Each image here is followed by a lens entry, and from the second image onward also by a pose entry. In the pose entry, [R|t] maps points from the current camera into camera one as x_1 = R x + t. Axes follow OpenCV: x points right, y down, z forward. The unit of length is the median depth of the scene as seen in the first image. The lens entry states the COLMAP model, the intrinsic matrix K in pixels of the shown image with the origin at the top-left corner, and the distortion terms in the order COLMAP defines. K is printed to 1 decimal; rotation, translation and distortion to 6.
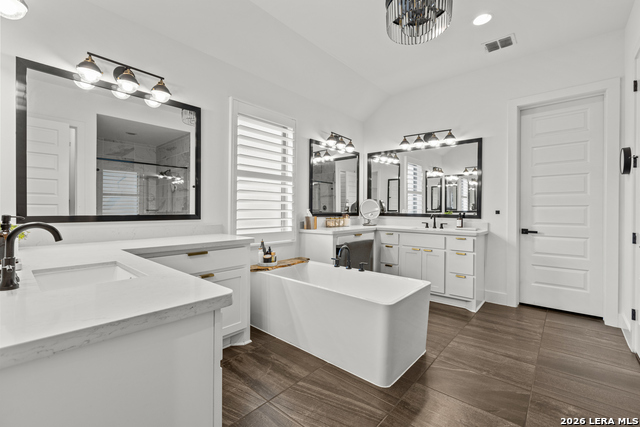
lens RADIAL K [[283.4, 0, 315.5], [0, 283.4, 210.6], [0, 0, 1]] dist [0.002704, 0.000117]
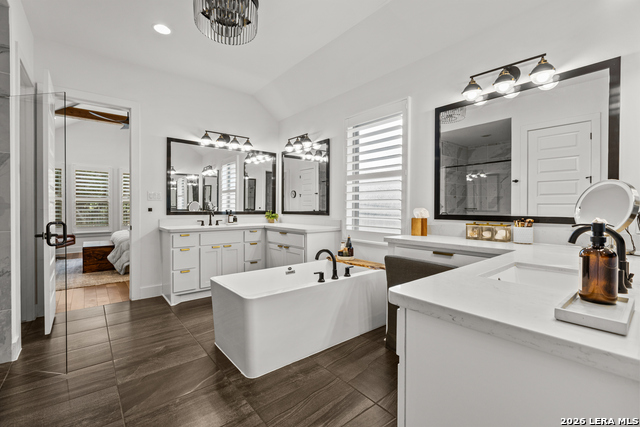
lens RADIAL K [[283.4, 0, 315.5], [0, 283.4, 210.6], [0, 0, 1]] dist [0.002704, 0.000117]
pose [[-0.156203, 0.005681, -0.987709, 0.917776], [-0.005957, 0.999960, 0.006693, -0.002692], [0.987707, 0.006929, -0.156163, 1.031925]]
